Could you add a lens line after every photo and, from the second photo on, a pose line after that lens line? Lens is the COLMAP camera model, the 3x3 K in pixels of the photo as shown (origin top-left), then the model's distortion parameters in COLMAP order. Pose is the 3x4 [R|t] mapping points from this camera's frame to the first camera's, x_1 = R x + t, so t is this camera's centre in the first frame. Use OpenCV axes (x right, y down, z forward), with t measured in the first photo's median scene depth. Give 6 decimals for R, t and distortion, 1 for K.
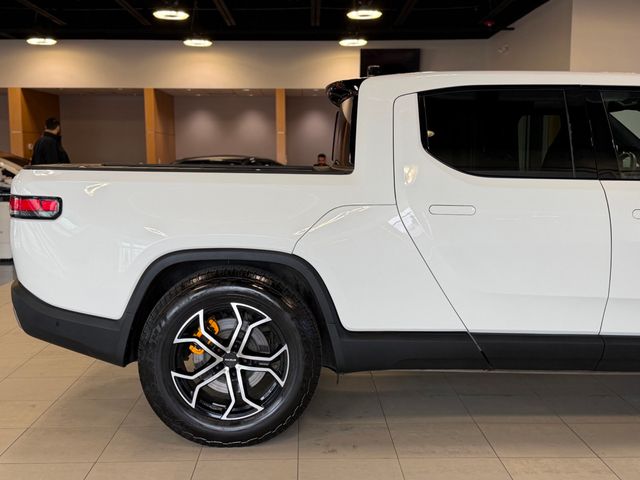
lens RADIAL K [[768.8, 0, 319.4], [0, 768.8, 237.0], [0, 0, 1]] dist [0.098524, 0.000000]
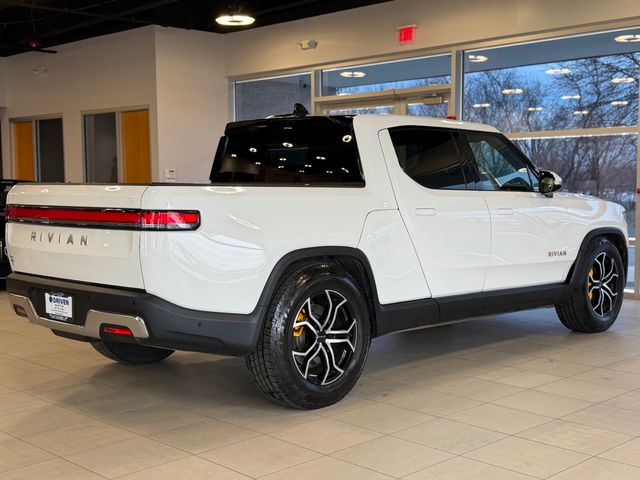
lens RADIAL K [[831.4, 0, 316.7], [0, 831.4, 237.8], [0, 0, 1]] dist [0.153512, 0.000000]
pose [[0.726553, -0.046152, 0.685558, -1.032727], [0.073793, 0.997212, -0.011073, 0.014442], [-0.683136, 0.058634, 0.727933, 0.017721]]
